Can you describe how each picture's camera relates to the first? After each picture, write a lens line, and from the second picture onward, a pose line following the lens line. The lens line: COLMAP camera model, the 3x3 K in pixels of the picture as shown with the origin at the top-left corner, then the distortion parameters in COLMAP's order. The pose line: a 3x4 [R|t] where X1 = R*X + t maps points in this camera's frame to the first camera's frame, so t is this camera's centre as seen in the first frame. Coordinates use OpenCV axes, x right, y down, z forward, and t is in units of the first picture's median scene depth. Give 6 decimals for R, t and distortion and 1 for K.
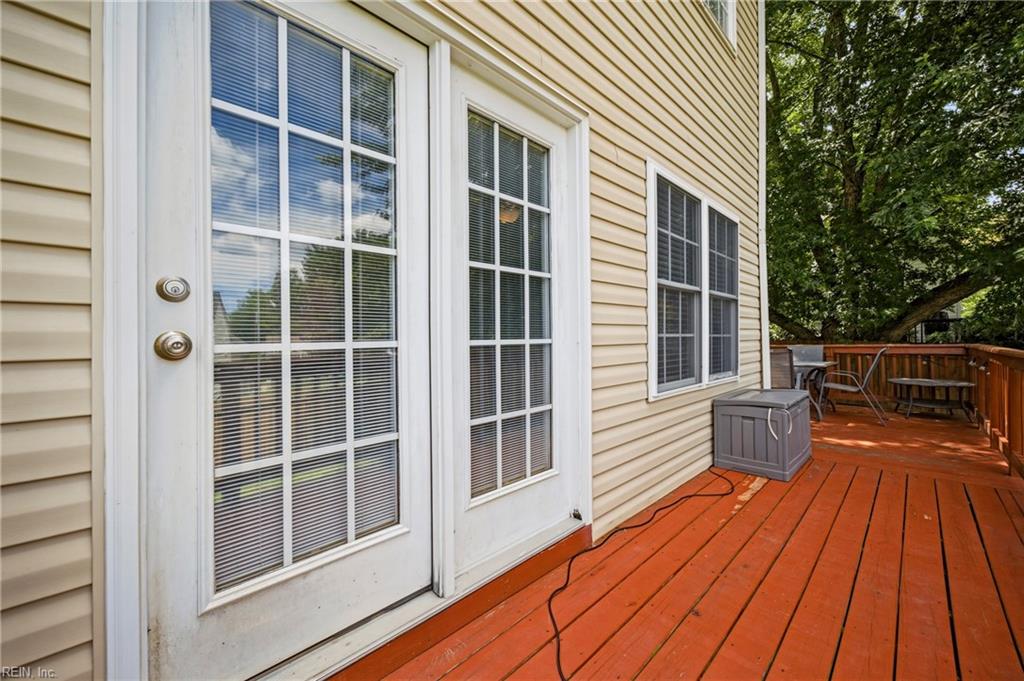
lens RADIAL K [[408.2, 0, 513.5], [0, 408.2, 336.4], [0, 0, 1]] dist [-0.003769, 0.000300]
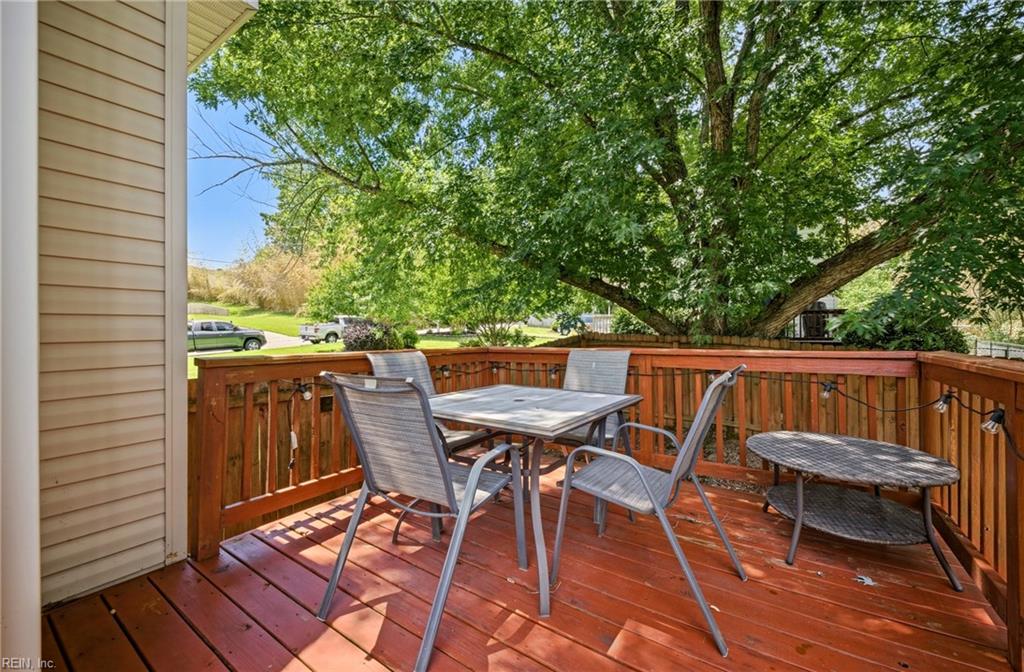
lens RADIAL K [[408.2, 0, 512.7], [0, 408.2, 330.8], [0, 0, 1]] dist [-0.003769, 0.000300]
pose [[0.983502, 0.004324, 0.180843, 0.401994], [-0.005455, 0.999969, 0.005757, -0.001258], [-0.180813, -0.006649, 0.983495, 0.420817]]
